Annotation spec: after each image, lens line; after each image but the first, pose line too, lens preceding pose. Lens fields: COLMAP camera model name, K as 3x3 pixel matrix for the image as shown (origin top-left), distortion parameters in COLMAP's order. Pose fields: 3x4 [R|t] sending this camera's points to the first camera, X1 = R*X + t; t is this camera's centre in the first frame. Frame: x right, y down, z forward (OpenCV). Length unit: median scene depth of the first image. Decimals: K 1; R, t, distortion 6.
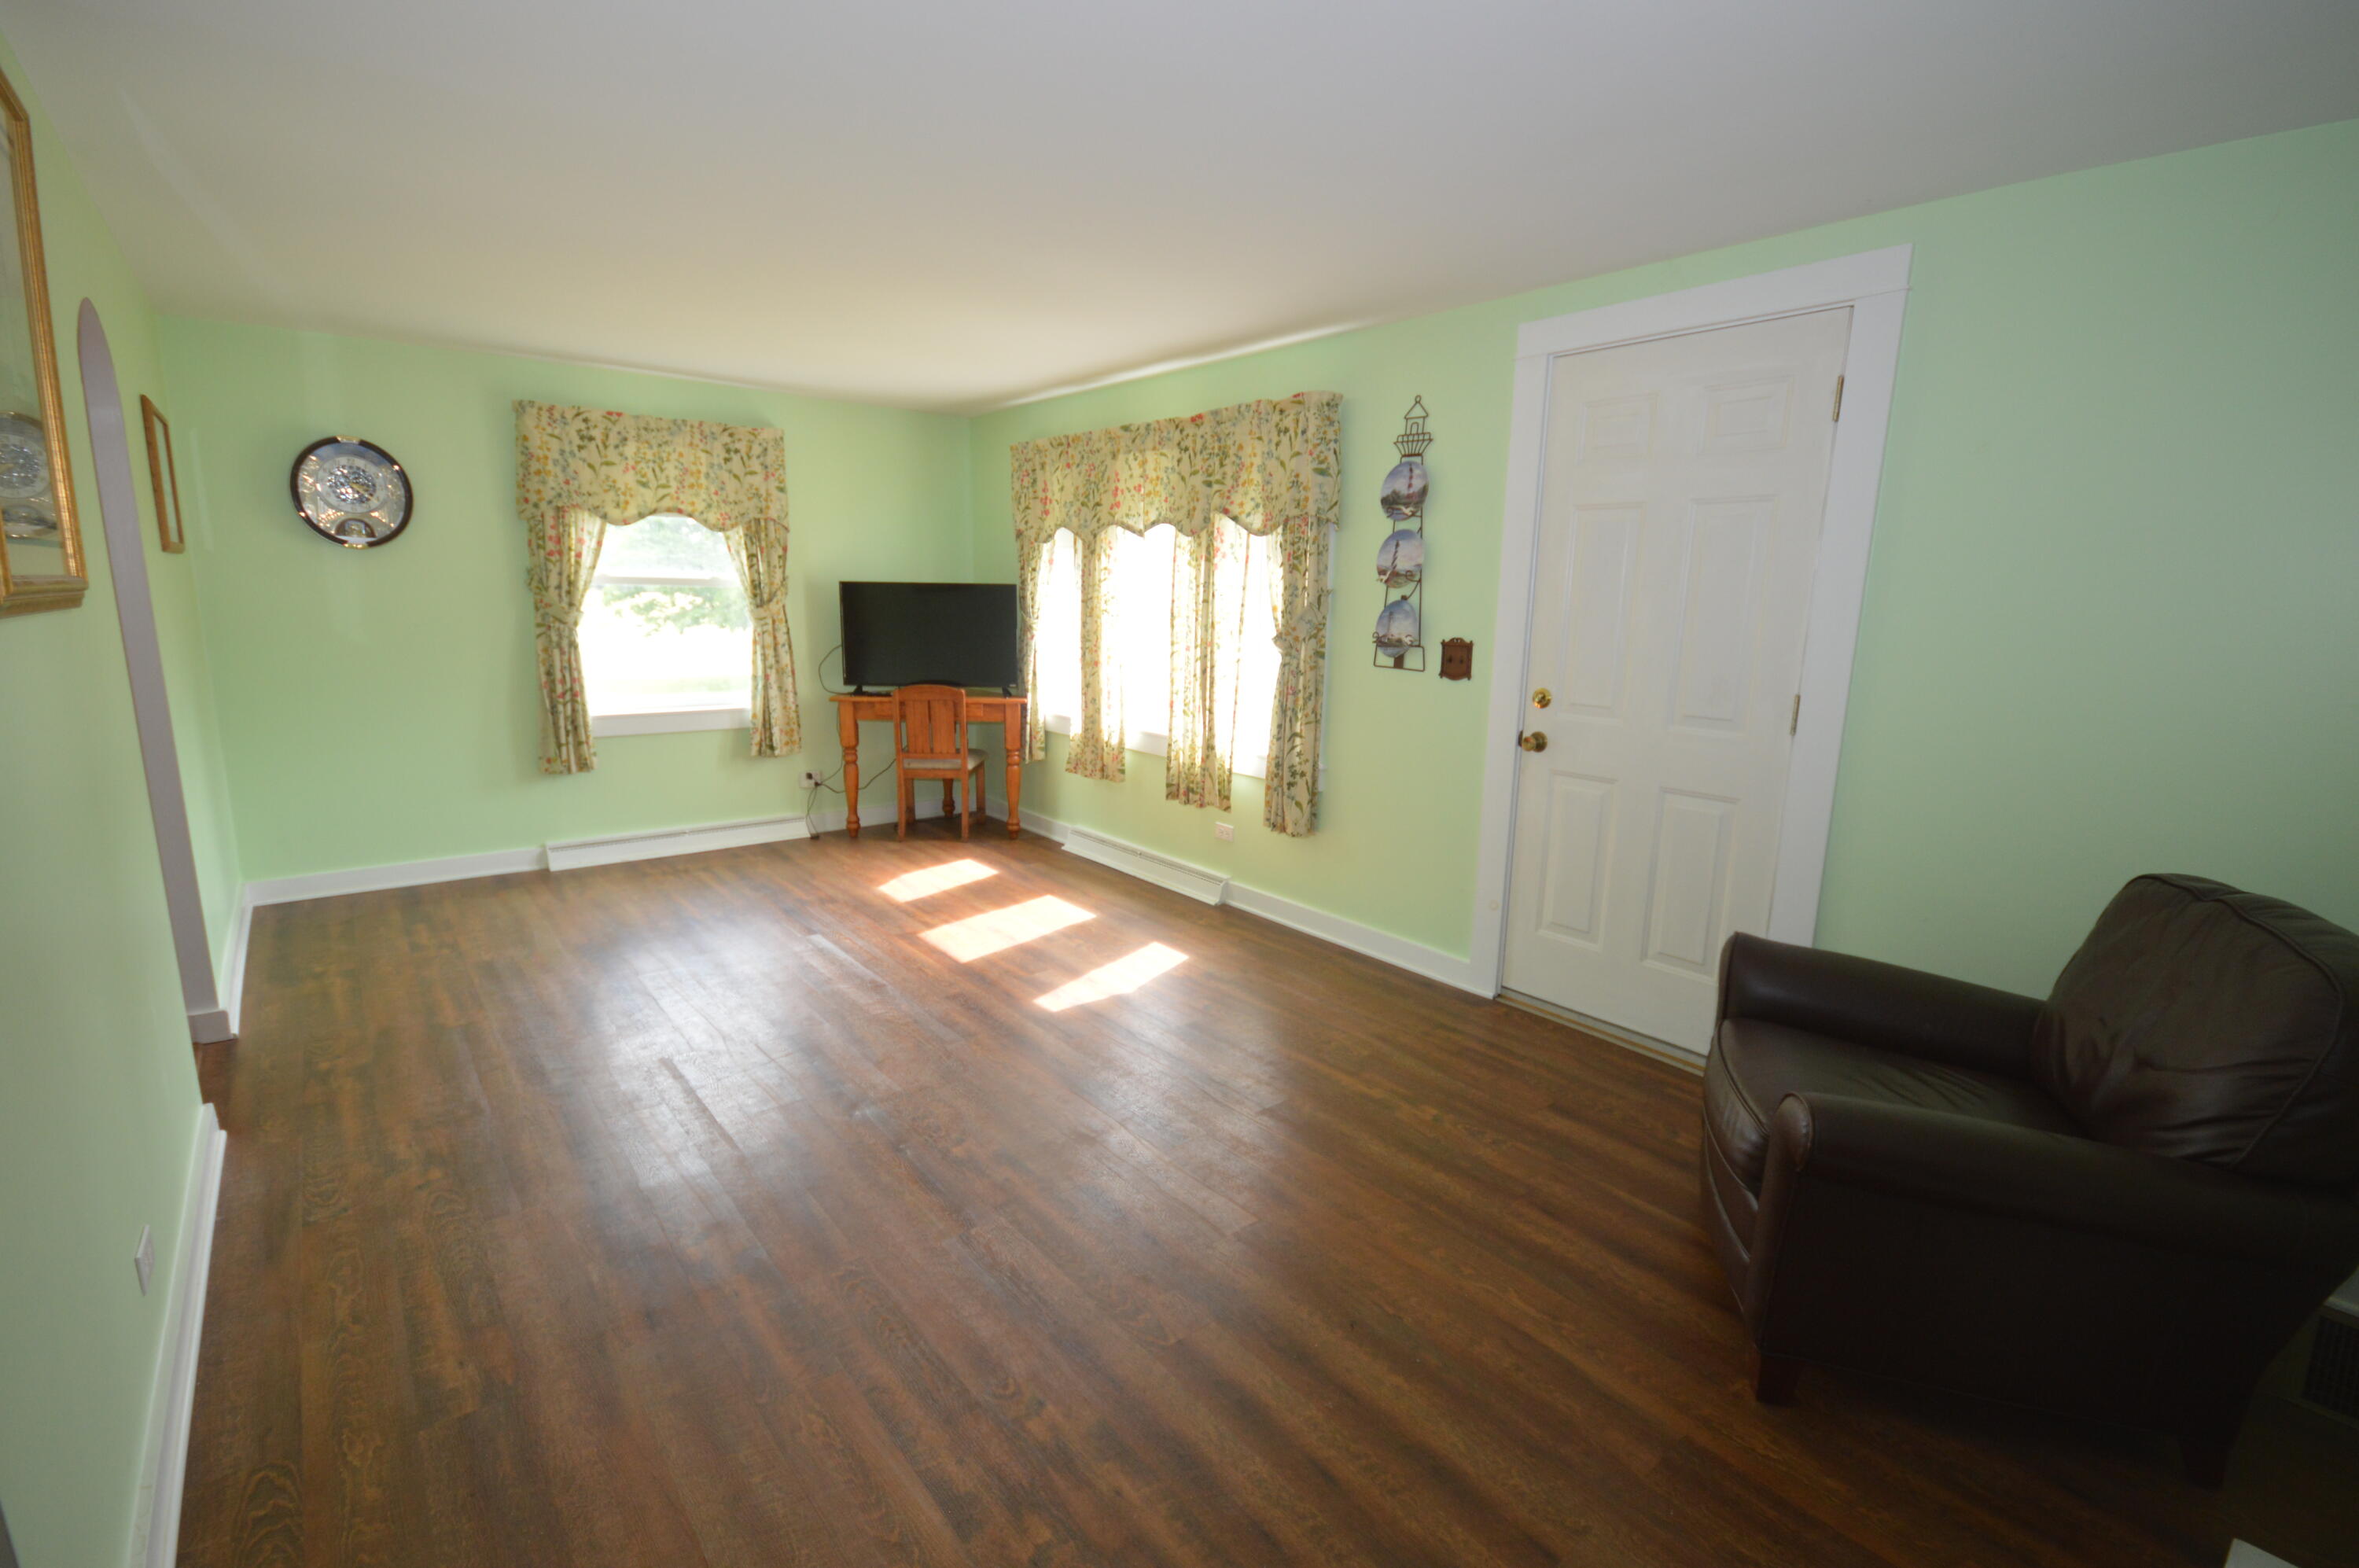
lens RADIAL K [[1045.3, 0, 1171.6], [0, 1045.3, 794.0], [0, 0, 1]] dist [-0.011368, 0.000115]
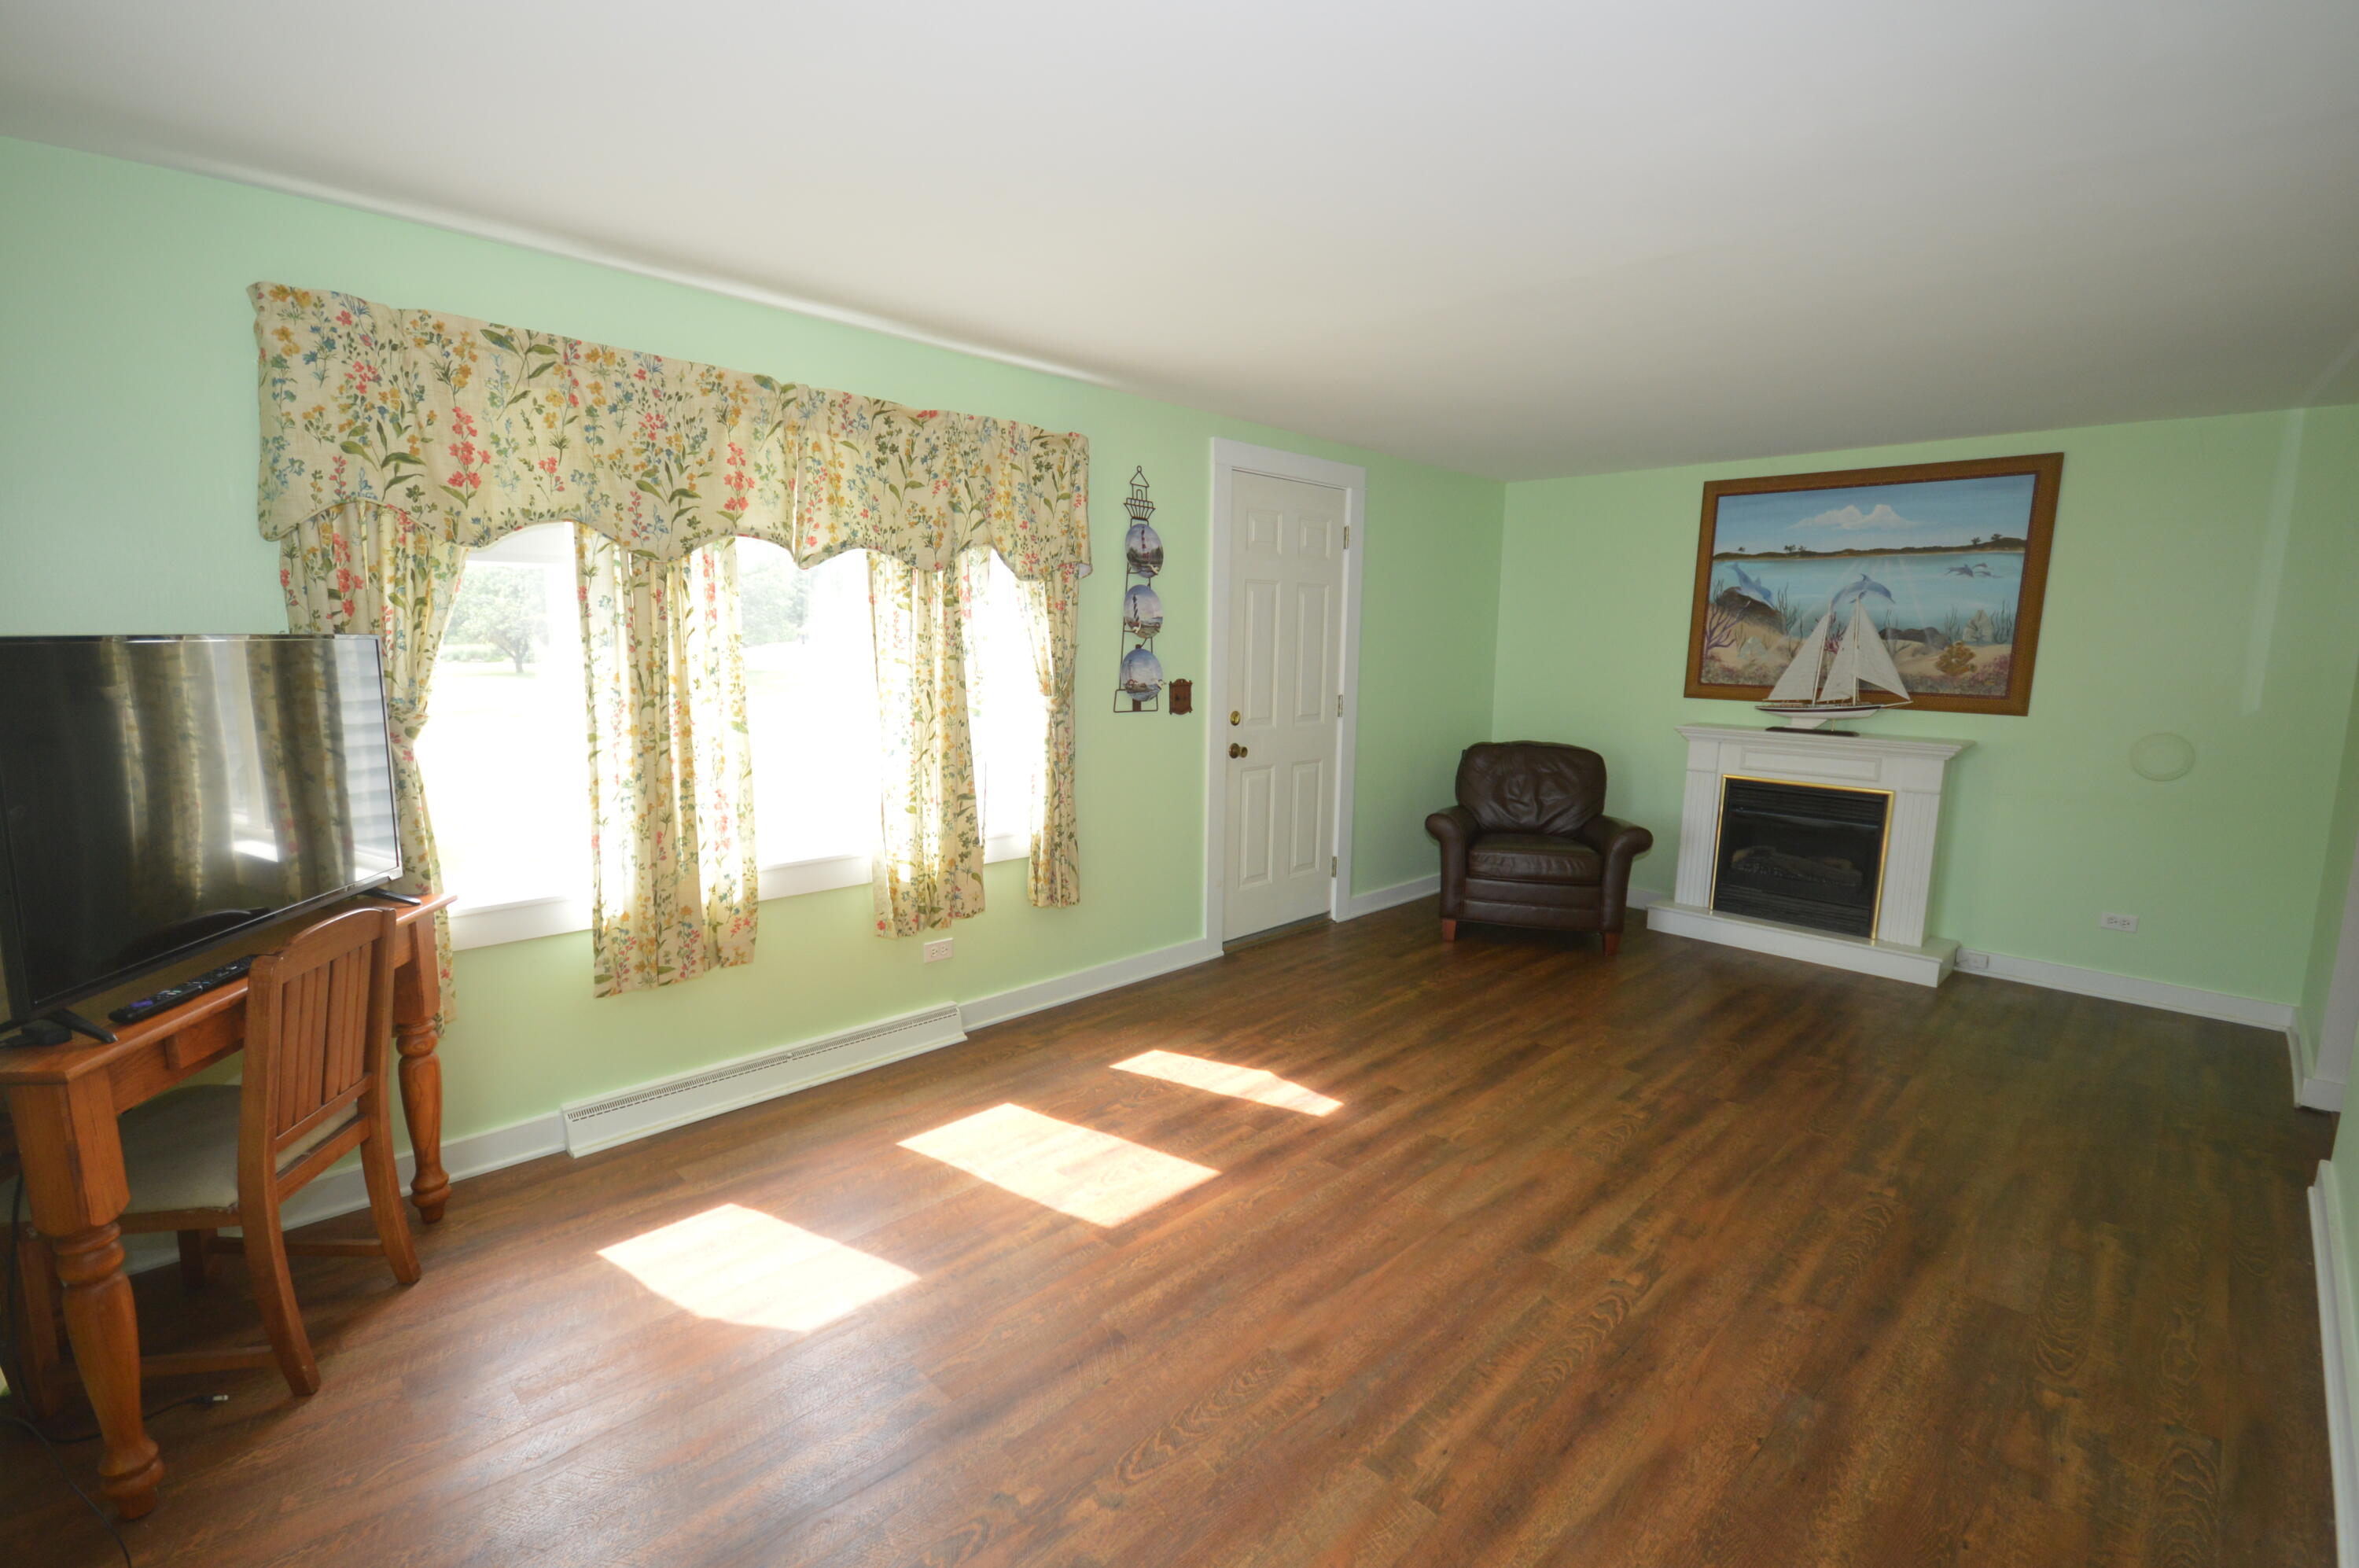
lens RADIAL K [[1045.3, 0, 1171.6], [0, 1045.3, 794.0], [0, 0, 1]] dist [-0.011368, 0.000115]
pose [[-0.099283, -0.164572, 0.981356, -0.814671], [0.180629, 0.966863, 0.180415, -0.212202], [-0.978528, 0.195173, -0.066267, 0.985360]]
